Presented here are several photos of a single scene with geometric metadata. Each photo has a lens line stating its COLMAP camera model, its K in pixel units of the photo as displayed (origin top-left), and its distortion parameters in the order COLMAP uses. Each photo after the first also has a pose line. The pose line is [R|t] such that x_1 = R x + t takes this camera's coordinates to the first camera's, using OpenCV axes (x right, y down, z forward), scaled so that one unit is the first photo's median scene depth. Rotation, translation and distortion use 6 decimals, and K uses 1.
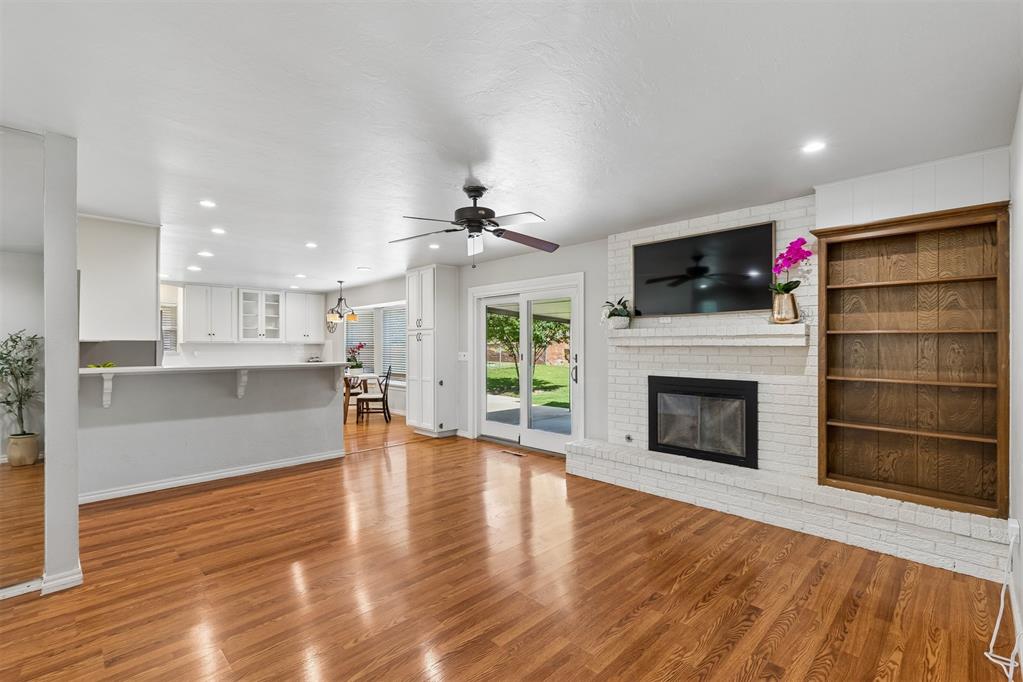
lens RADIAL K [[459.3, 0, 510.1], [0, 459.3, 342.6], [0, 0, 1]] dist [0.007763, -0.000001]
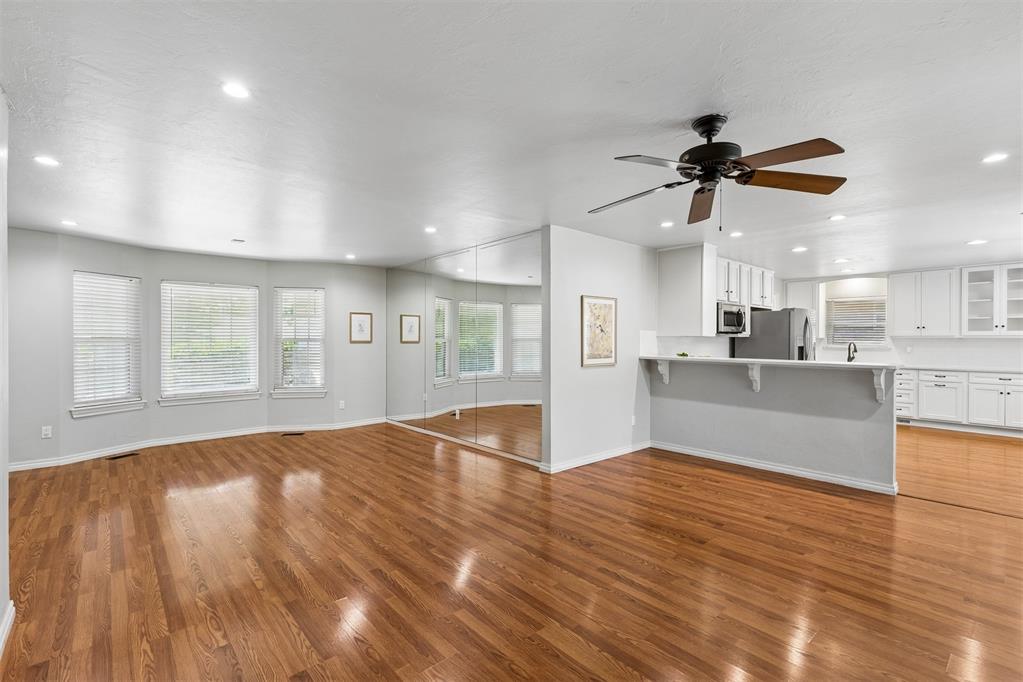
lens RADIAL K [[459.3, 0, 510.1], [0, 459.3, 342.6], [0, 0, 1]] dist [0.007763, -0.000001]
pose [[-0.059543, 0.010322, -0.998172, 0.327205], [0.002203, 0.999945, 0.010209, -0.000153], [0.998223, -0.001591, -0.059563, 0.371119]]
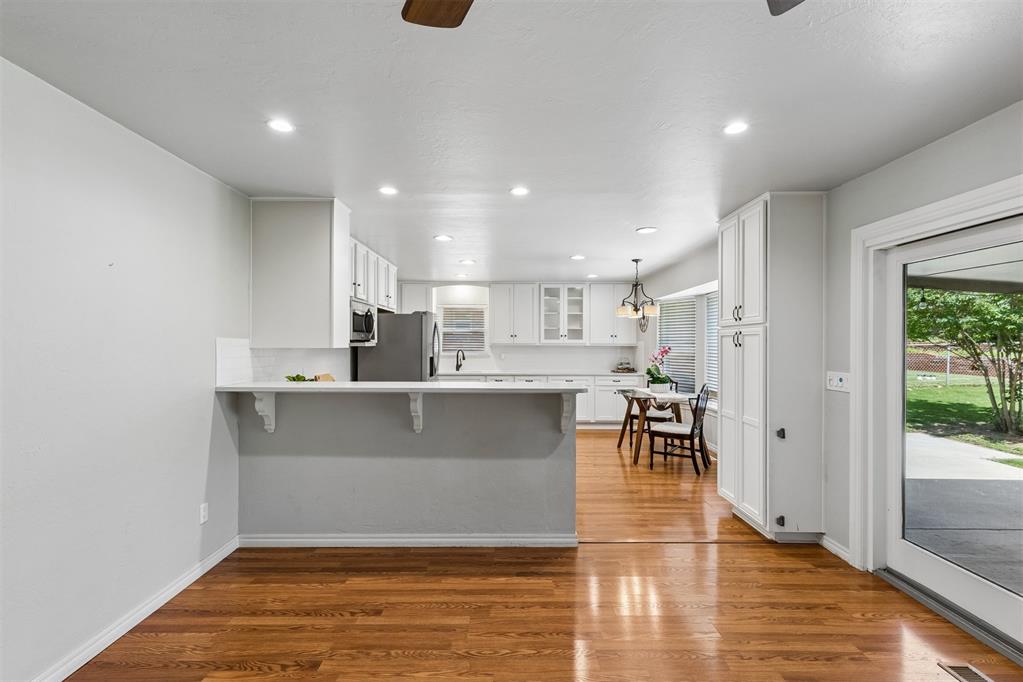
lens RADIAL K [[459.3, 0, 510.1], [0, 459.3, 342.6], [0, 0, 1]] dist [0.007763, -0.000001]
pose [[0.710967, 0.003613, -0.703217, -0.010291], [-0.000141, 0.999988, 0.004995, -0.011425], [0.703226, -0.003452, 0.710958, 0.440166]]
